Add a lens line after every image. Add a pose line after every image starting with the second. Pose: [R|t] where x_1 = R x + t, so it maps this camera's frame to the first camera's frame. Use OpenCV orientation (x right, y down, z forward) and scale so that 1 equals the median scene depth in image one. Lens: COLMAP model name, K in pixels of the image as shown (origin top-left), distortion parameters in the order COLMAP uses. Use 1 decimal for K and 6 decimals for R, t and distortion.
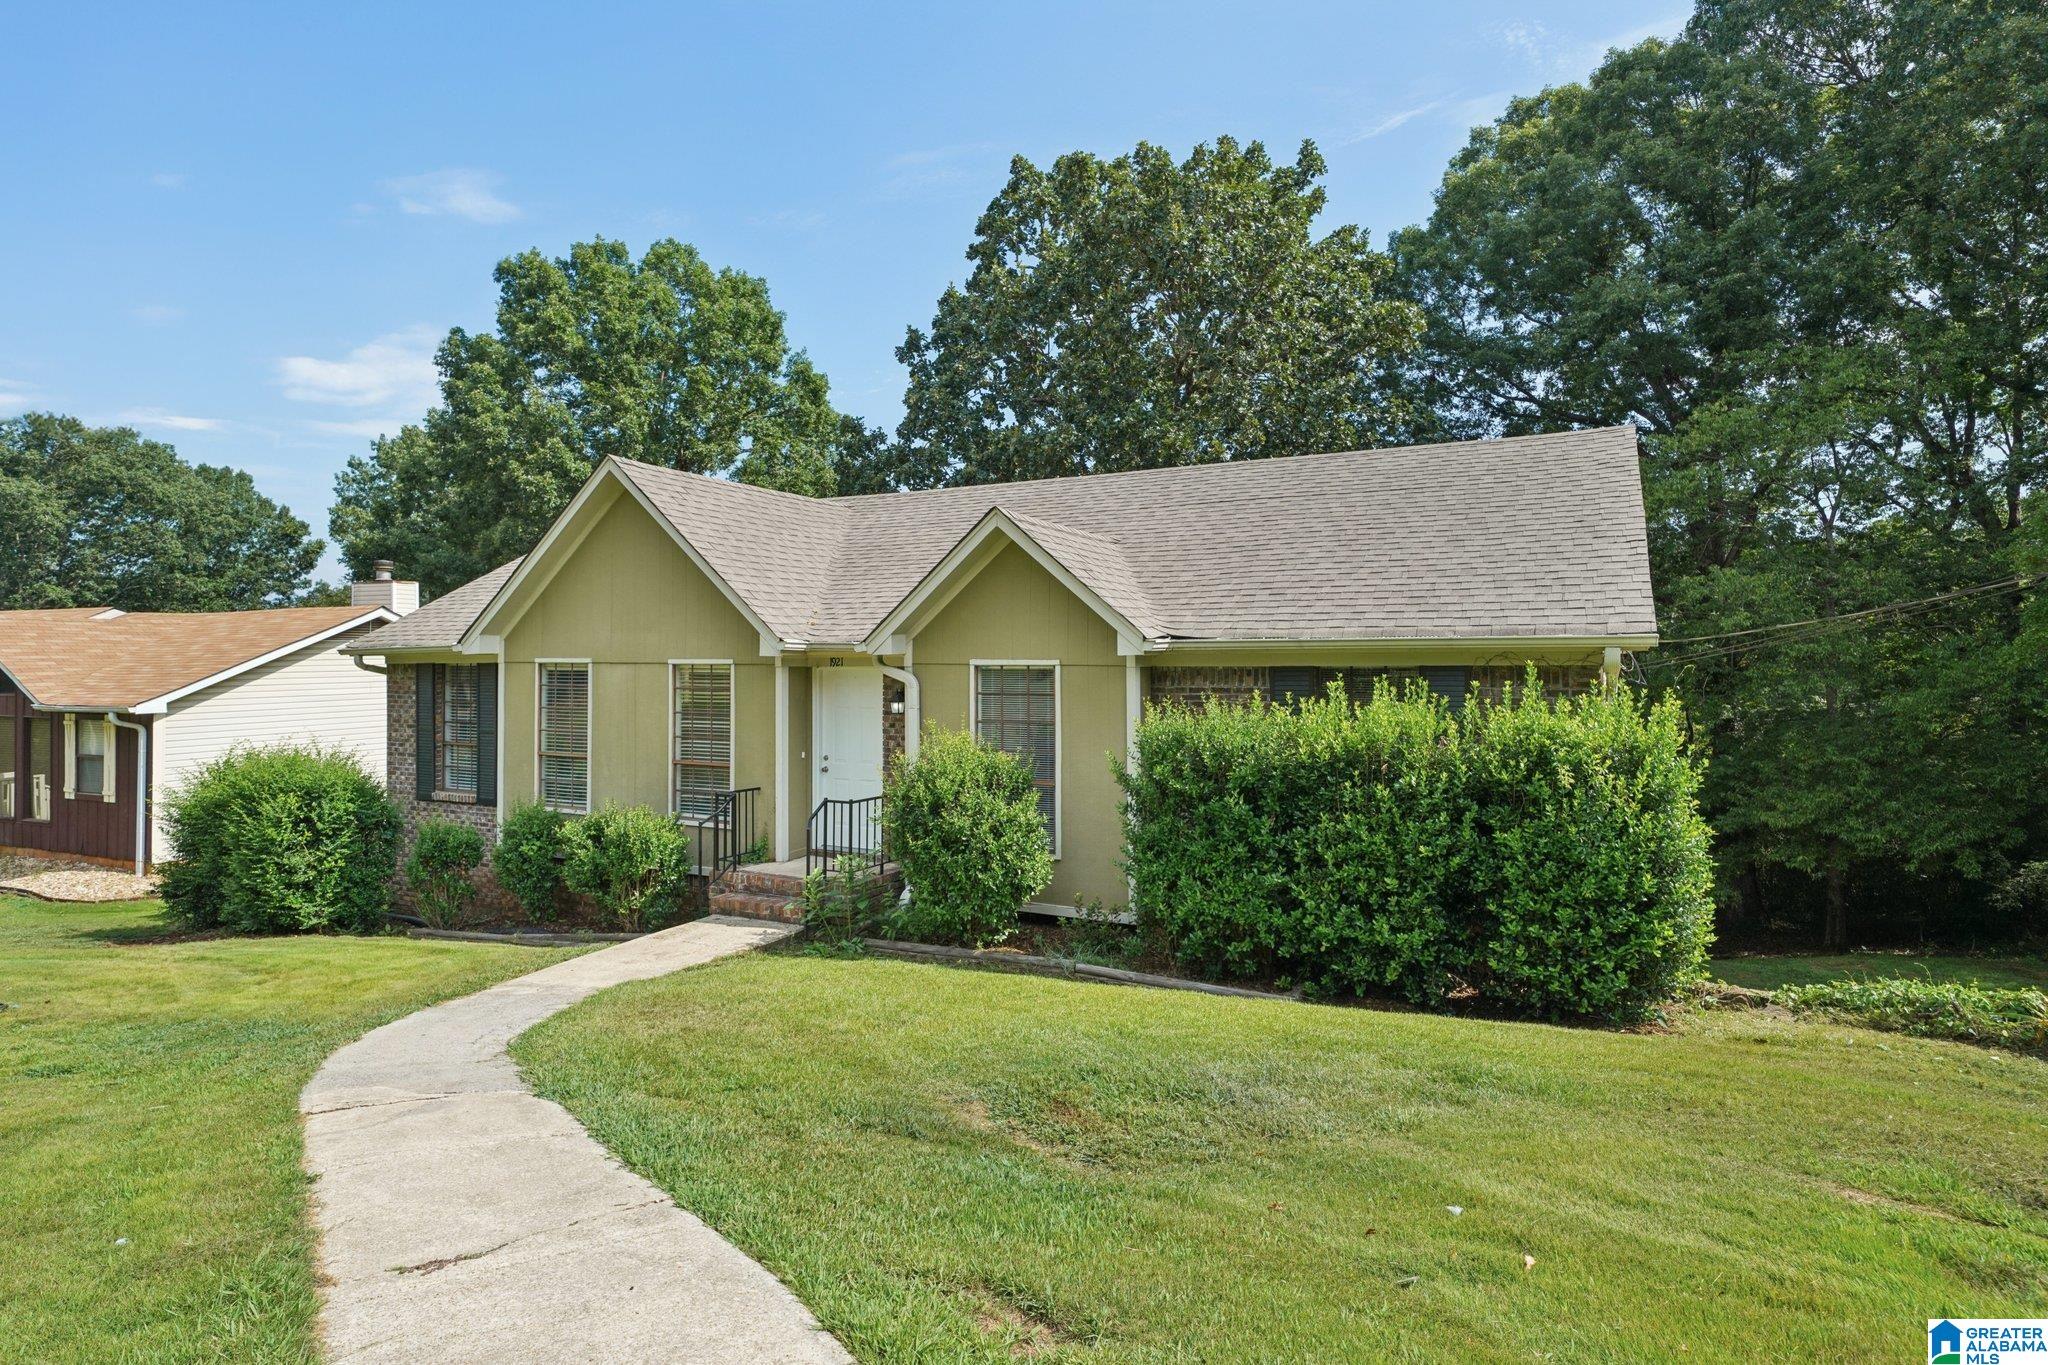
lens RADIAL K [[1084.4, 0, 1024.7], [0, 1084.4, 638.0], [0, 0, 1]] dist [0.013369, 0.000146]
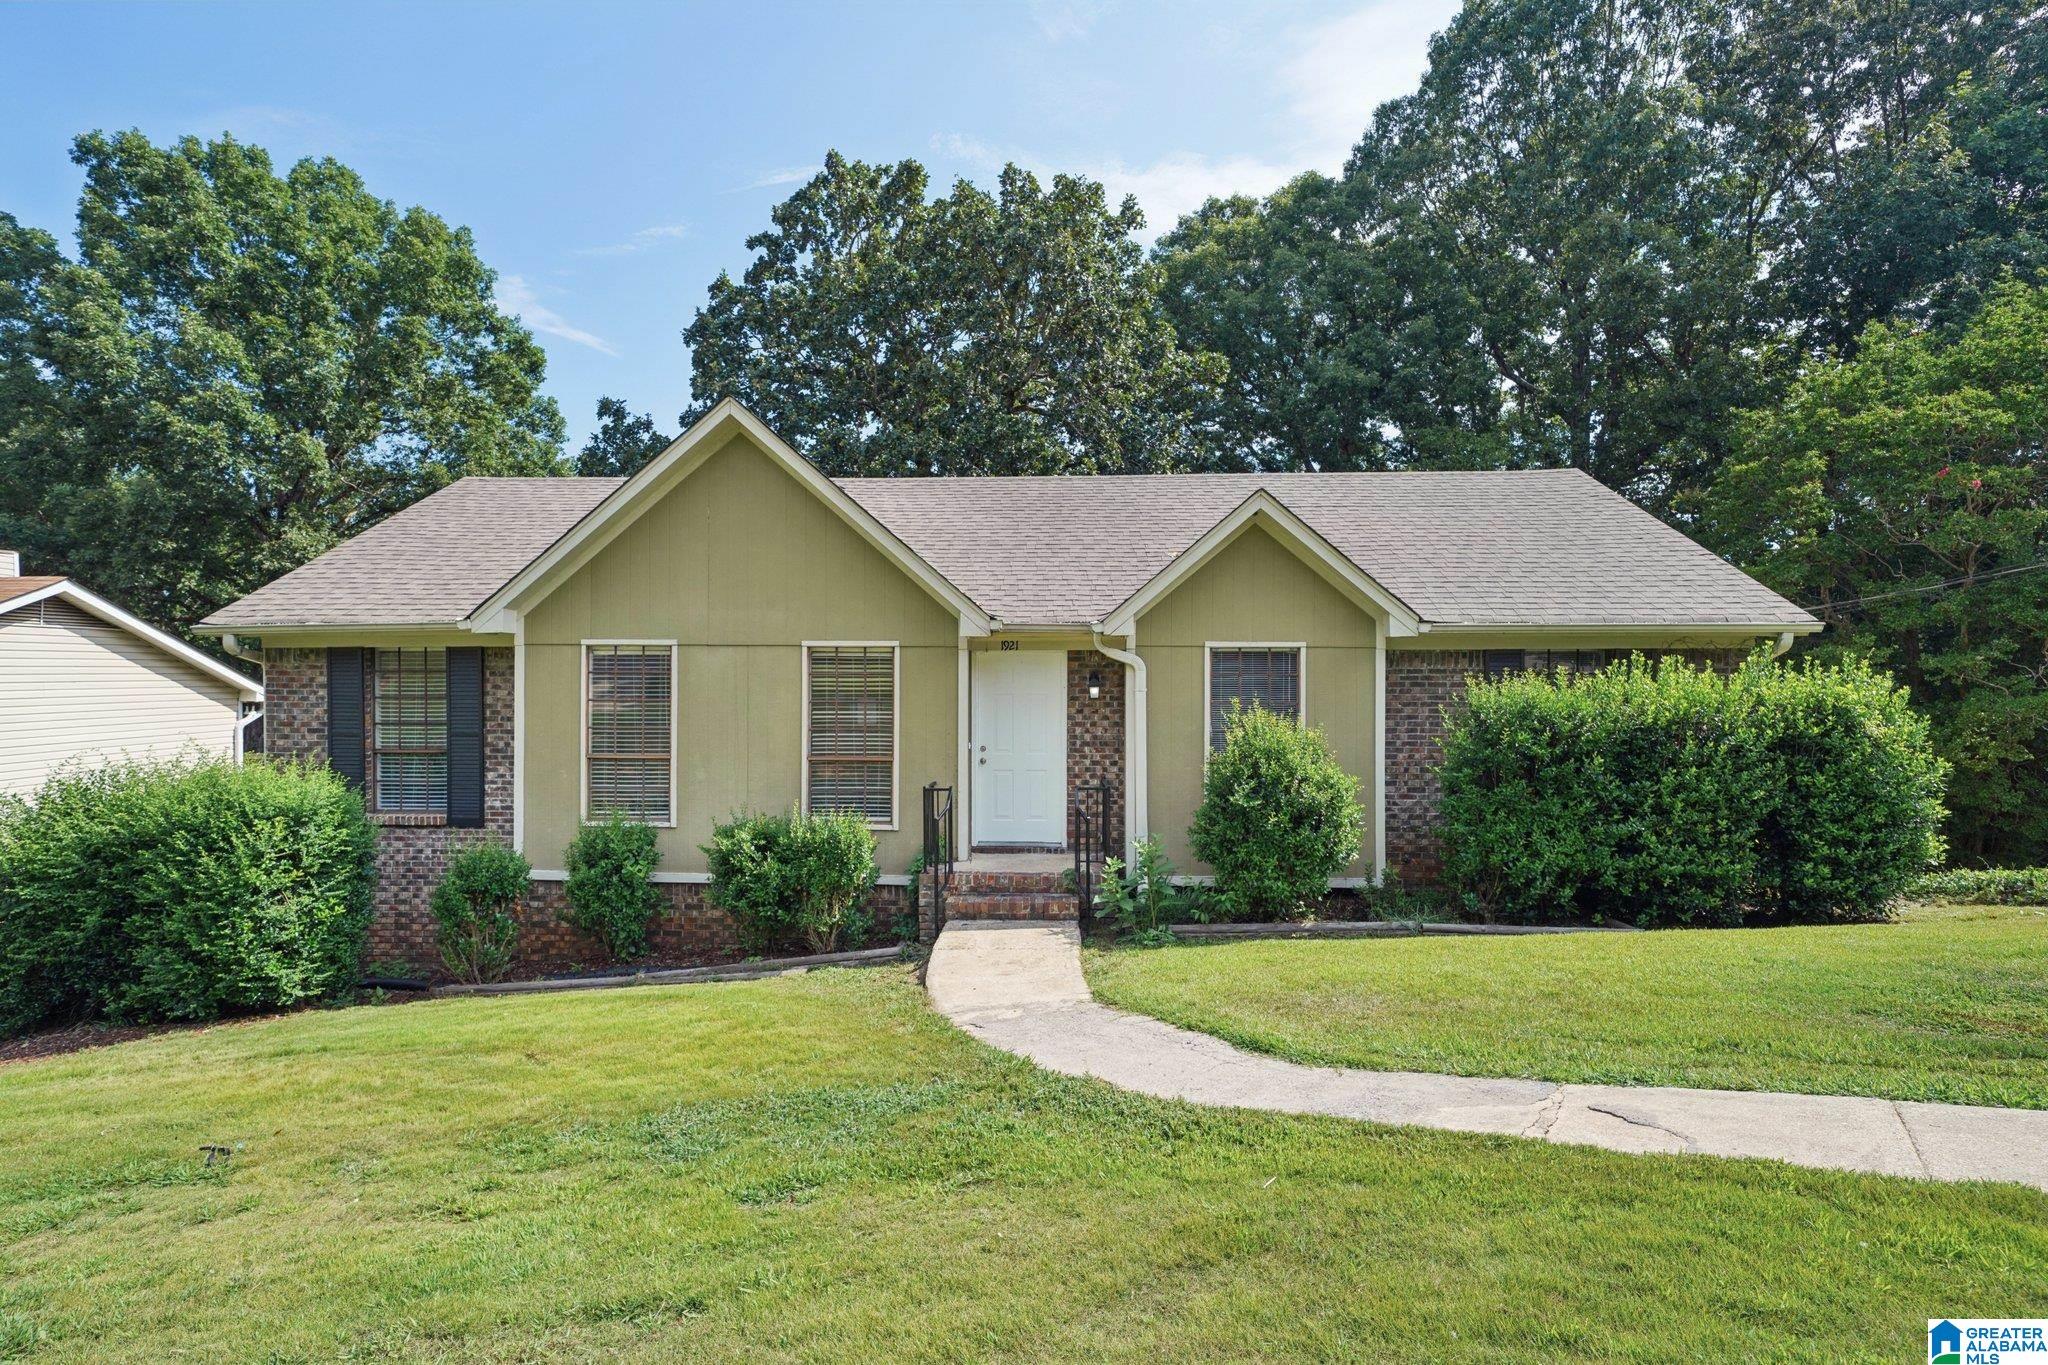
lens RADIAL K [[1004.4, 0, 1026.0], [0, 1004.4, 686.9], [0, 0, 1]] dist [0.009345, 0.000835]
pose [[0.908202, -0.000916, 0.418531, -0.501073], [-0.010841, 0.999611, 0.025712, 0.033836], [-0.418392, -0.027888, 0.907838, 0.195124]]
